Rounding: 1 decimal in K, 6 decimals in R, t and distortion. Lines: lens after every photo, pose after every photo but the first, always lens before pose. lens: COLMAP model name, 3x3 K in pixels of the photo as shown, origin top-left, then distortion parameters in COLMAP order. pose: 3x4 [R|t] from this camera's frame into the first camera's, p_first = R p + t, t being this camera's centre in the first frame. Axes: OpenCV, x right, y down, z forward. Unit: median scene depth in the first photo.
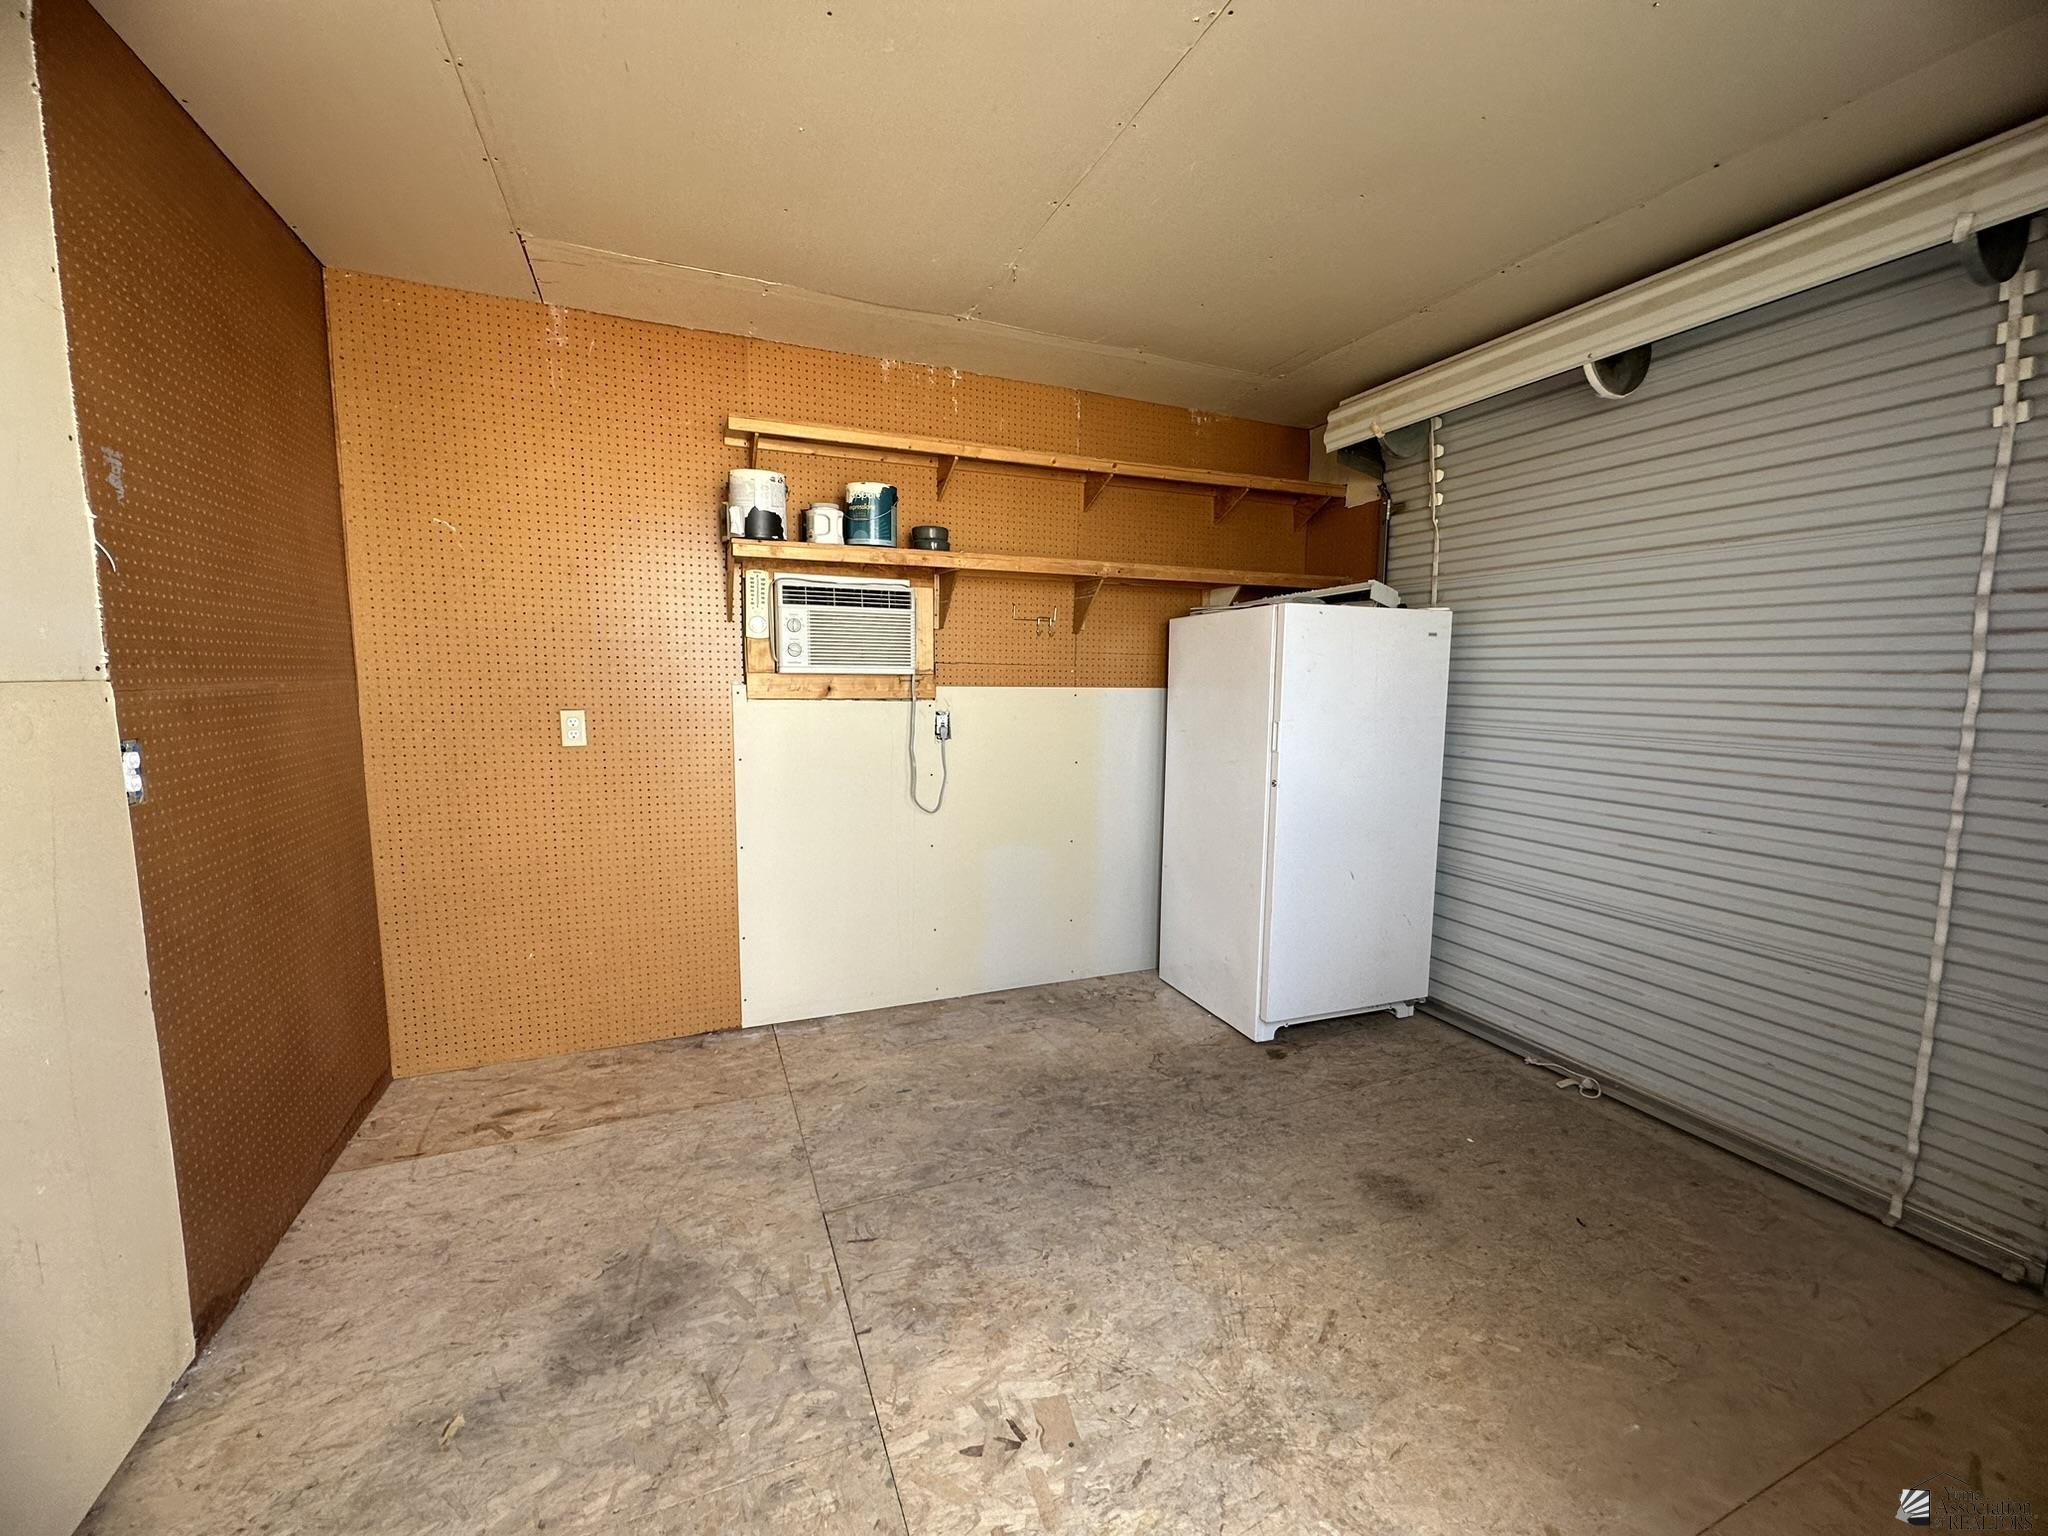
lens RADIAL K [[812.3, 0, 1026.7], [0, 812.3, 765.9], [0, 0, 1]] dist [-0.002977, 0.000333]
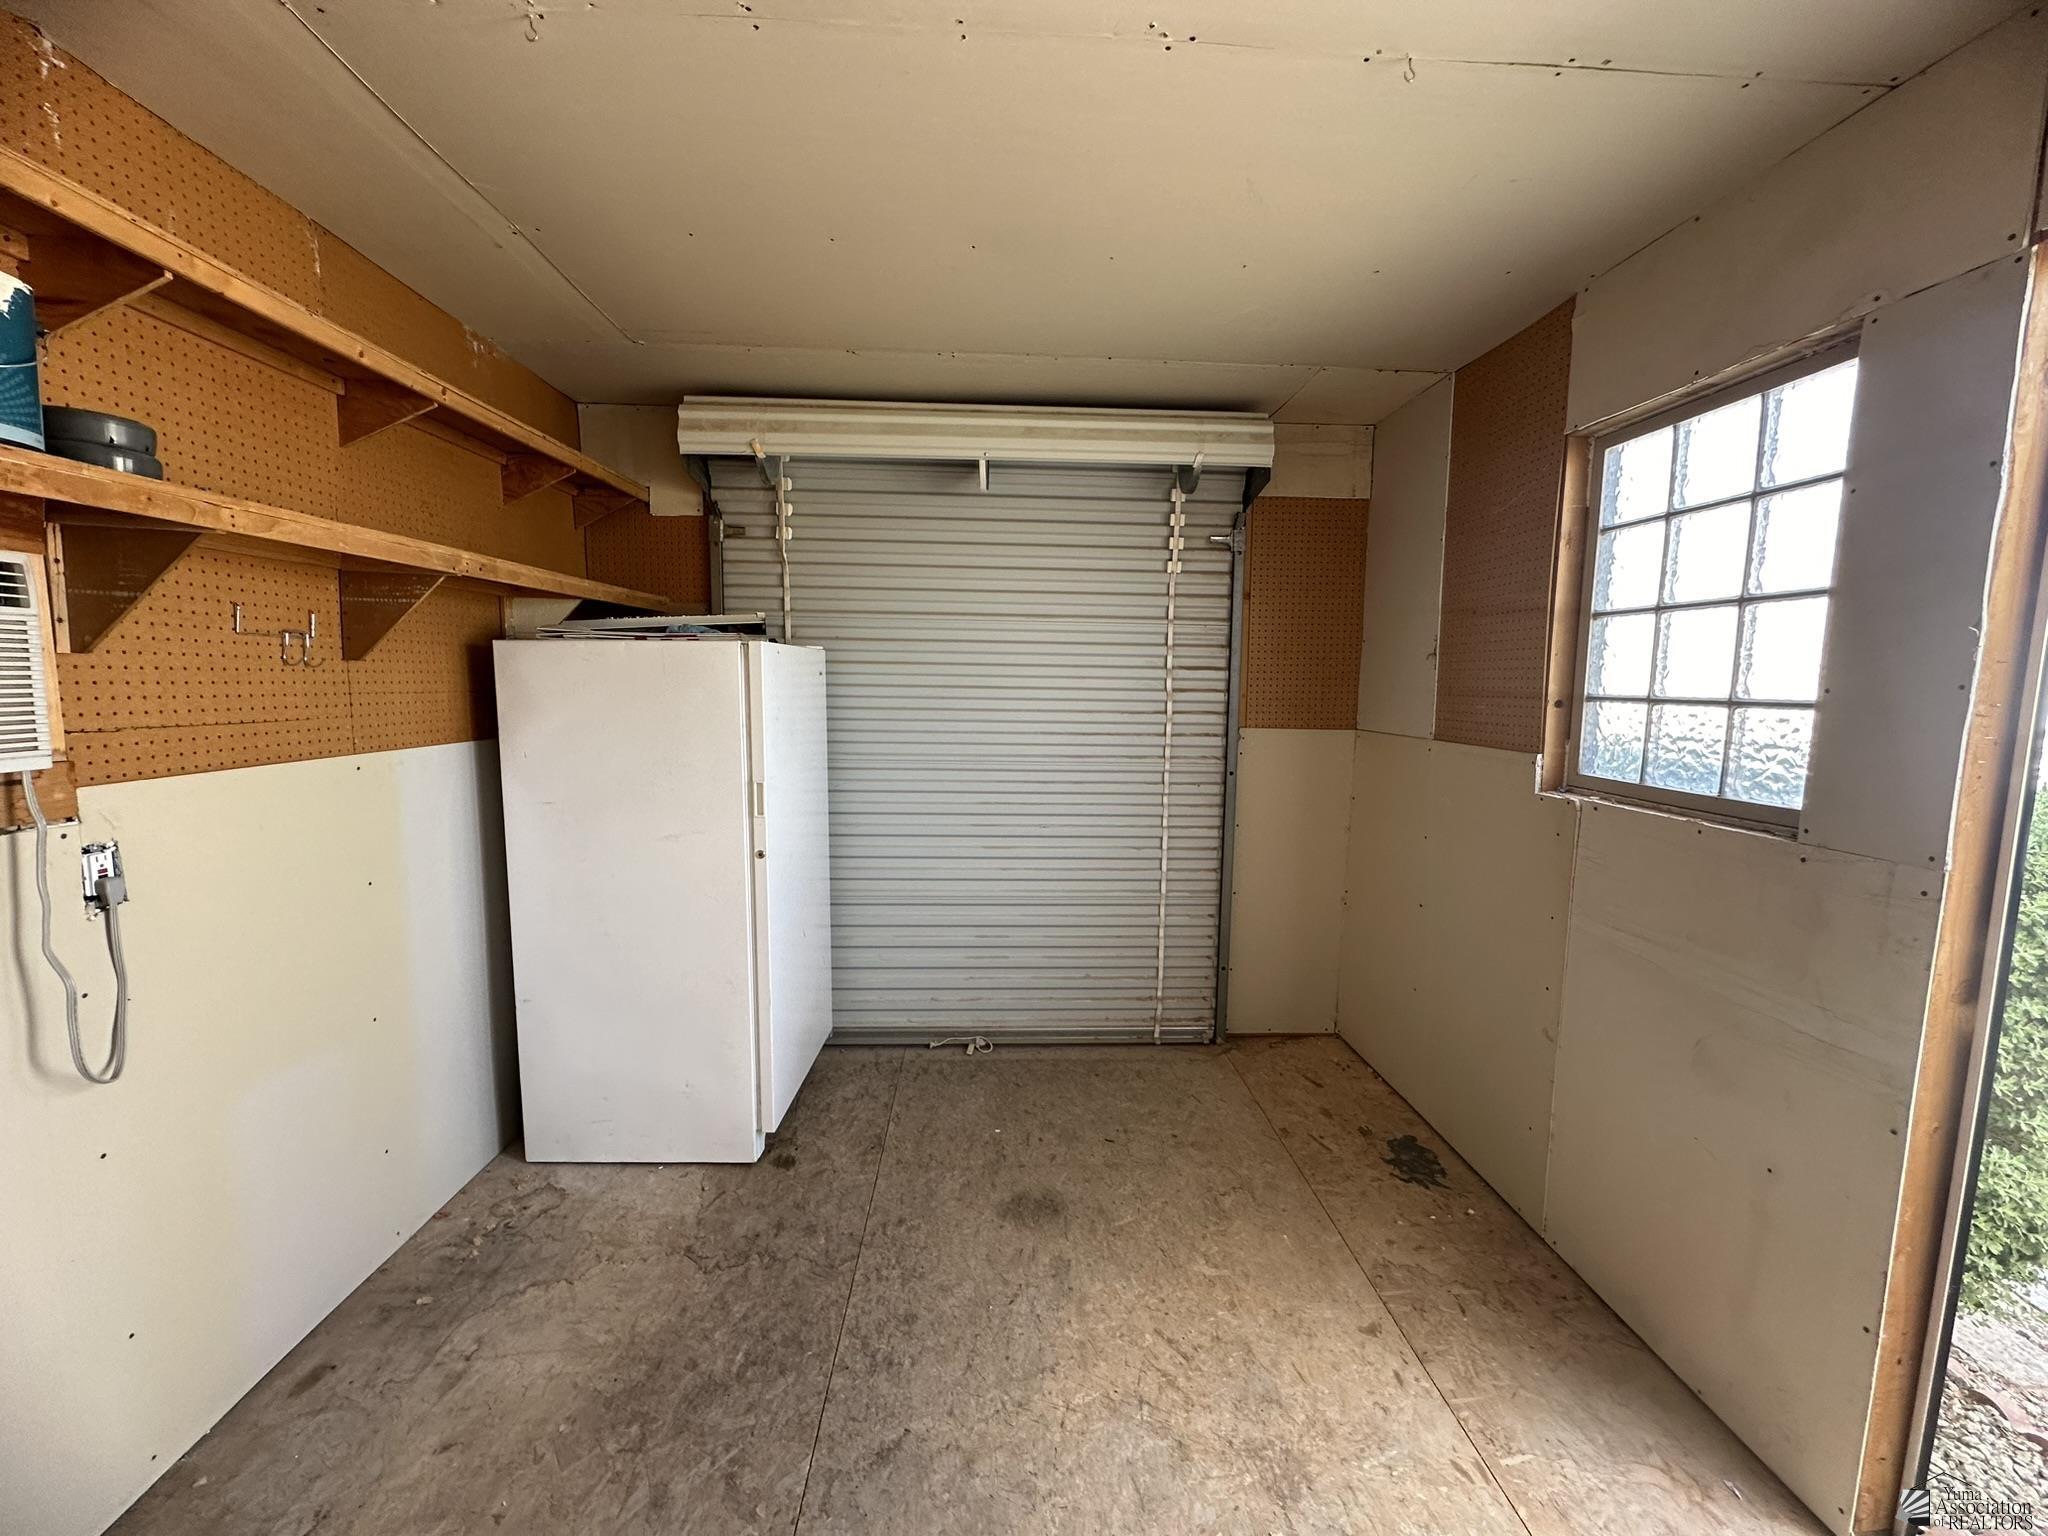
lens RADIAL K [[812.3, 0, 1024.5], [0, 812.3, 770.8], [0, 0, 1]] dist [-0.002977, 0.000333]
pose [[0.352790, -0.110050, 0.929208, -0.370452], [0.093947, 0.992208, 0.081842, -0.108001], [-0.930974, 0.058423, 0.360380, 0.439925]]
